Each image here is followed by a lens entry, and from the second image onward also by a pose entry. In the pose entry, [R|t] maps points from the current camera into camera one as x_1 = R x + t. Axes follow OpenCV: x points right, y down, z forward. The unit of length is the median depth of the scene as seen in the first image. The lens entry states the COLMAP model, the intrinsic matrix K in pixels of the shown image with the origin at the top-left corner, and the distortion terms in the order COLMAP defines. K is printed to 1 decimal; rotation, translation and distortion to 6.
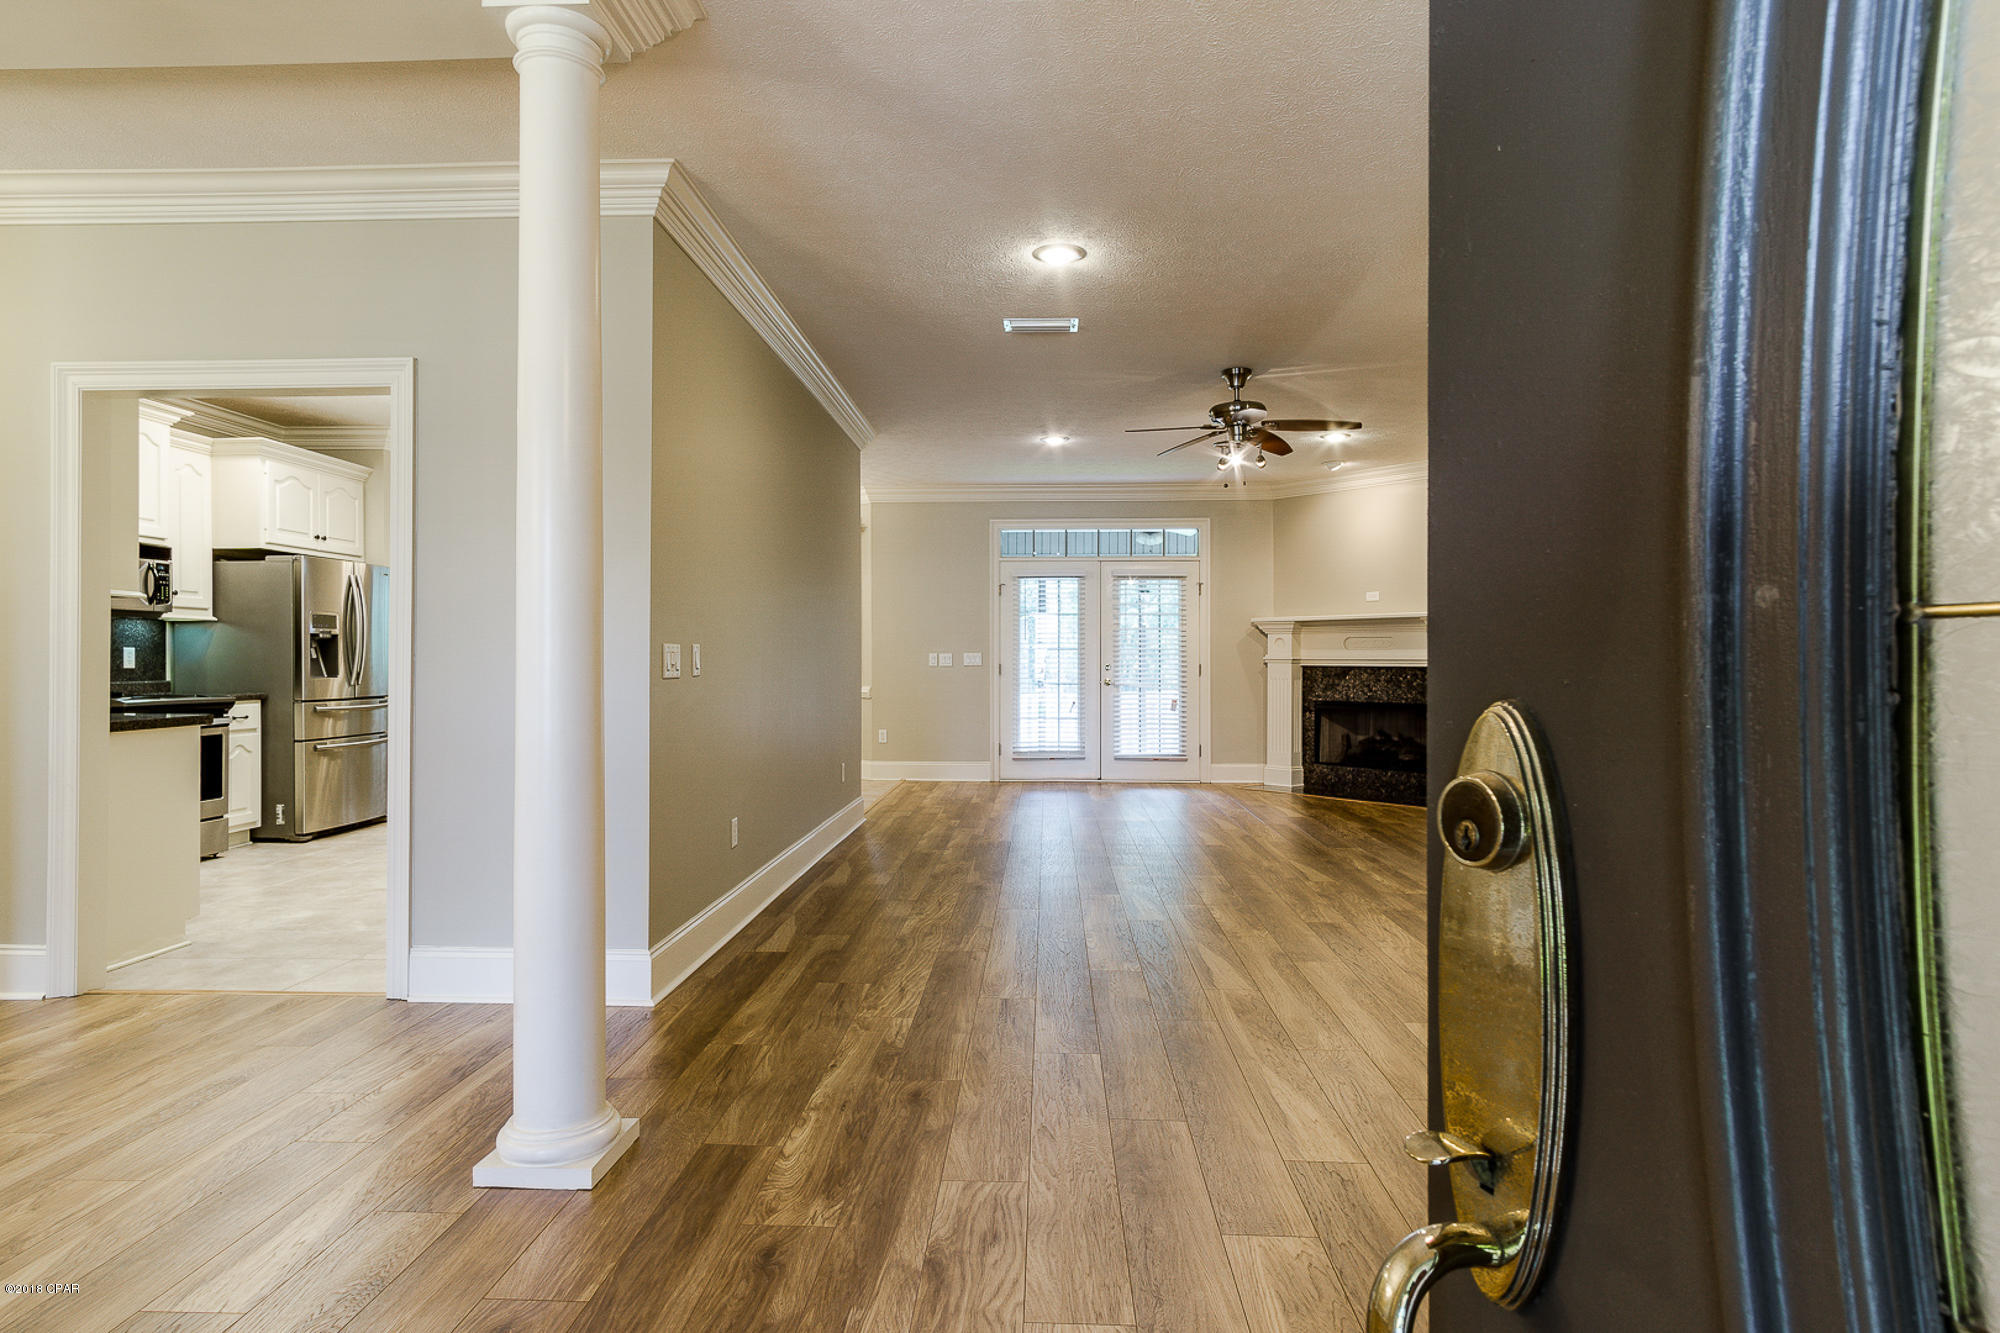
lens RADIAL K [[1100.8, 0, 996.6], [0, 1100.8, 660.4], [0, 0, 1]] dist [0.009379, 0.000814]
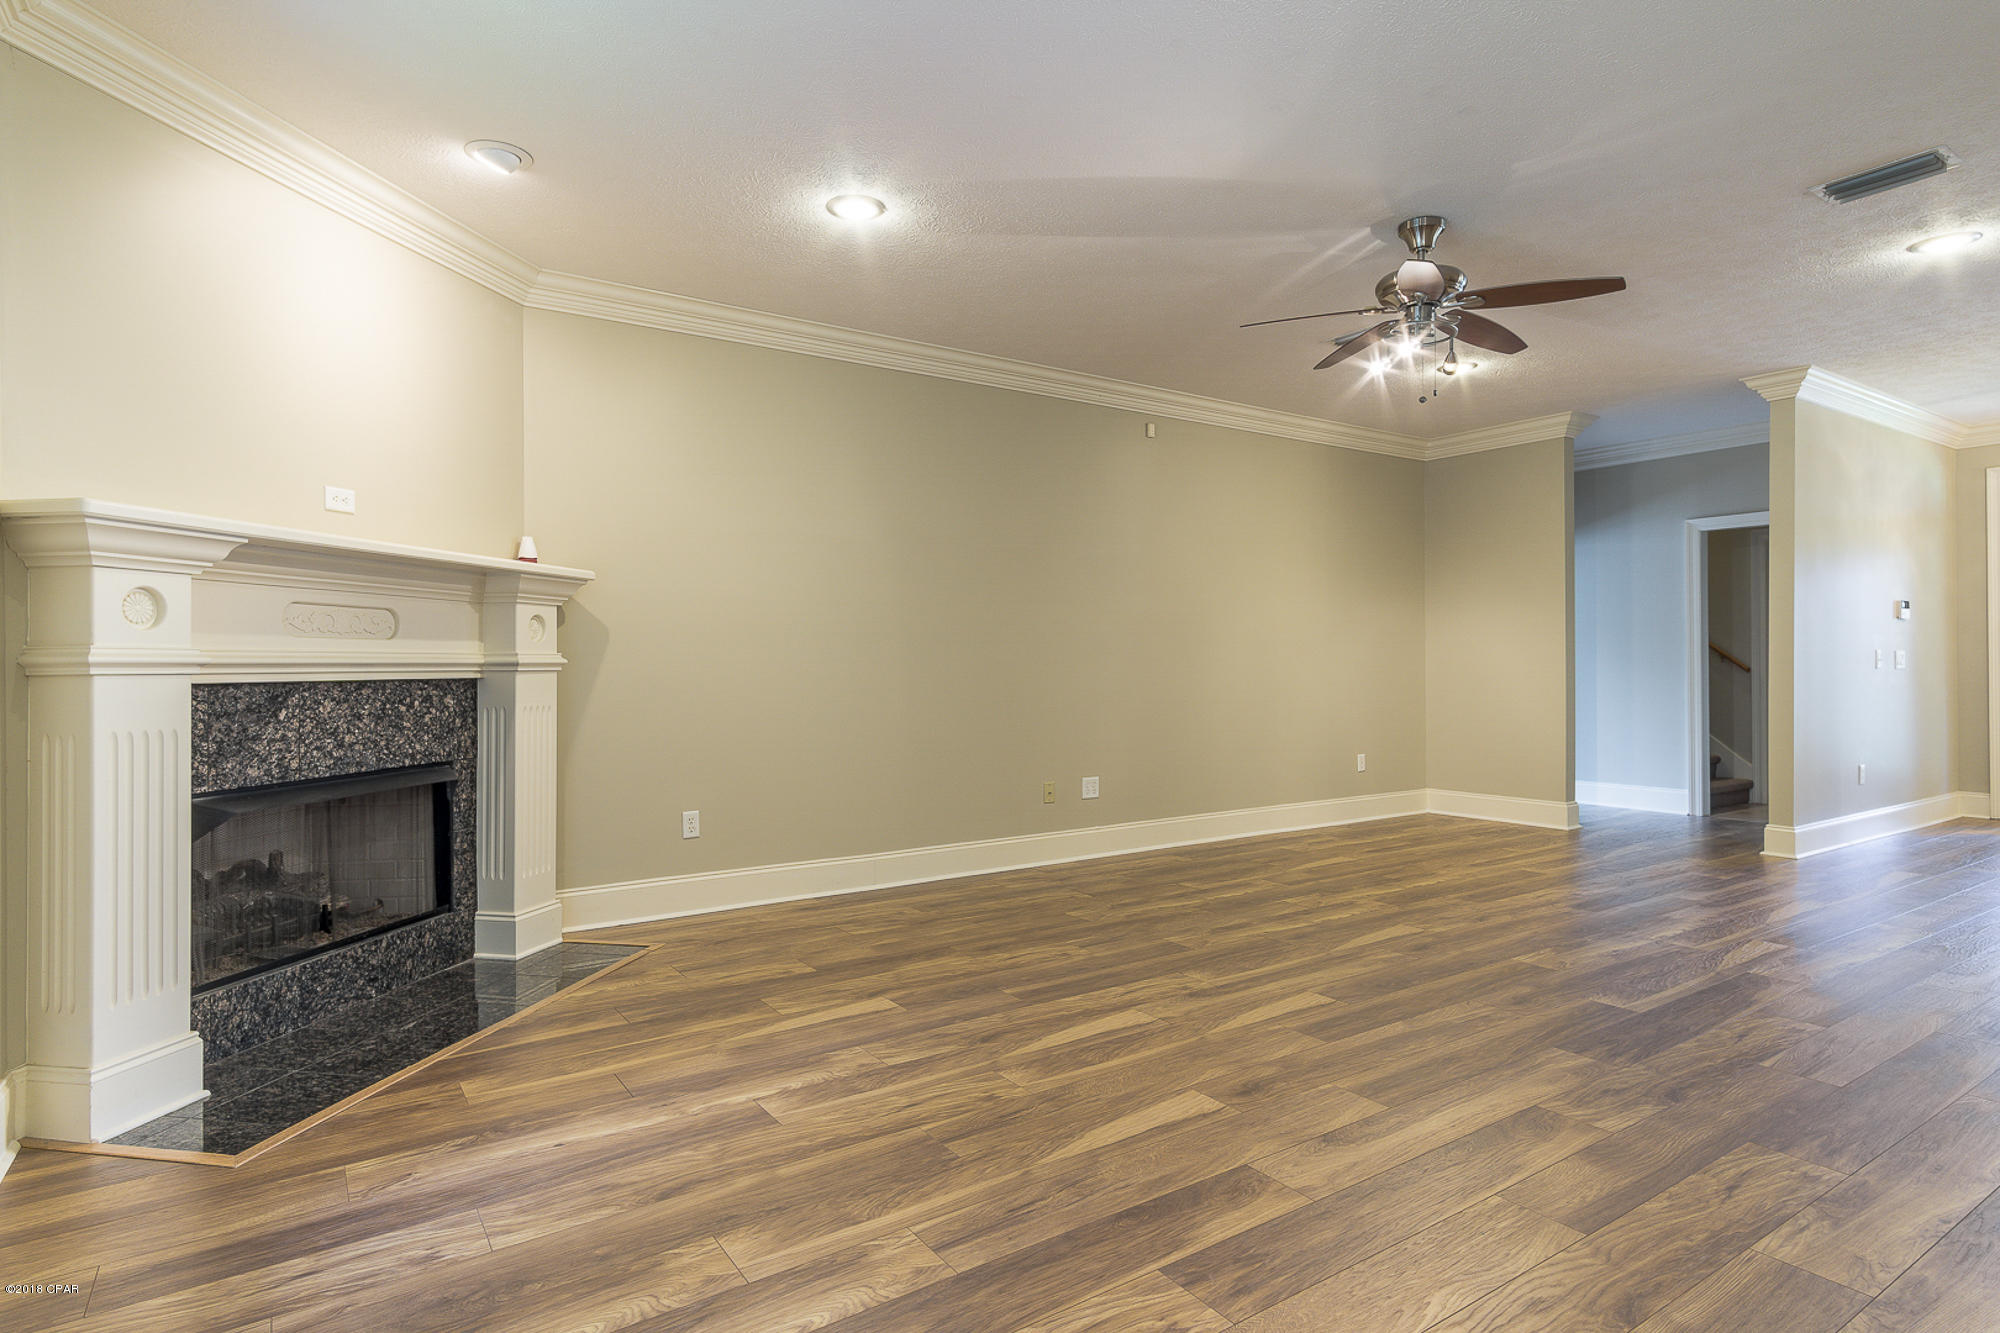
lens RADIAL K [[1100.8, 0, 948.8], [0, 1100.8, 654.0], [0, 0, 1]] dist [0.009379, 0.000814]
pose [[-0.603323, 0.009019, 0.797446, -0.111630], [0.004914, 0.999959, -0.007592, 0.000222], [-0.797482, -0.000662, -0.603343, 1.288502]]
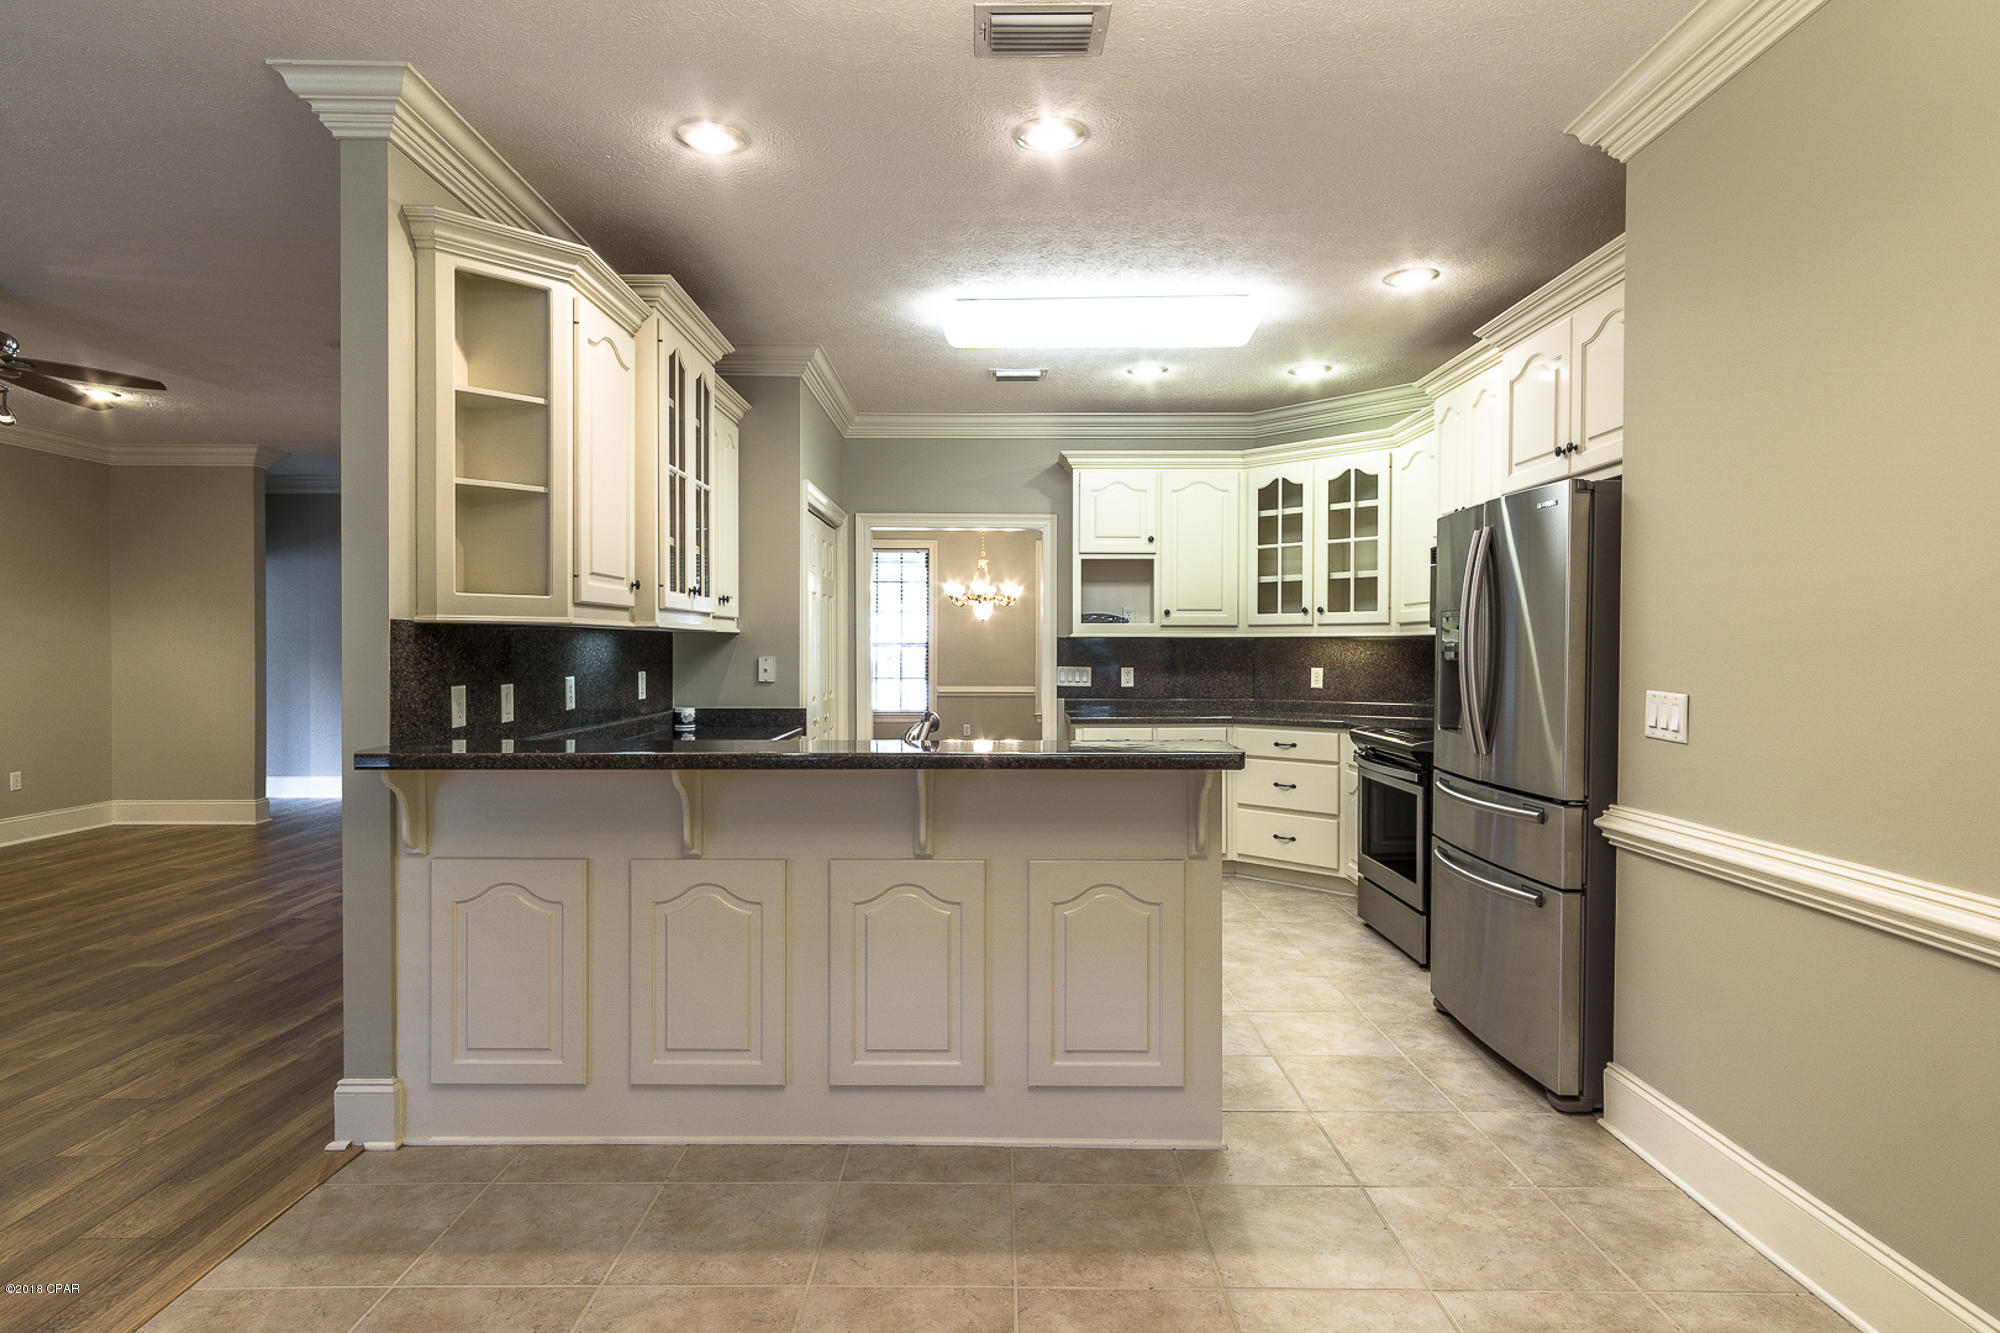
lens RADIAL K [[1100.8, 0, 1053.5], [0, 1100.8, 656.9], [0, 0, 1]] dist [0.009379, 0.000814]
pose [[-0.995241, 0.000409, -0.097439, -0.326505], [-0.000649, 0.999941, 0.010829, -0.023324], [0.097437, 0.010841, -0.995183, 1.409945]]
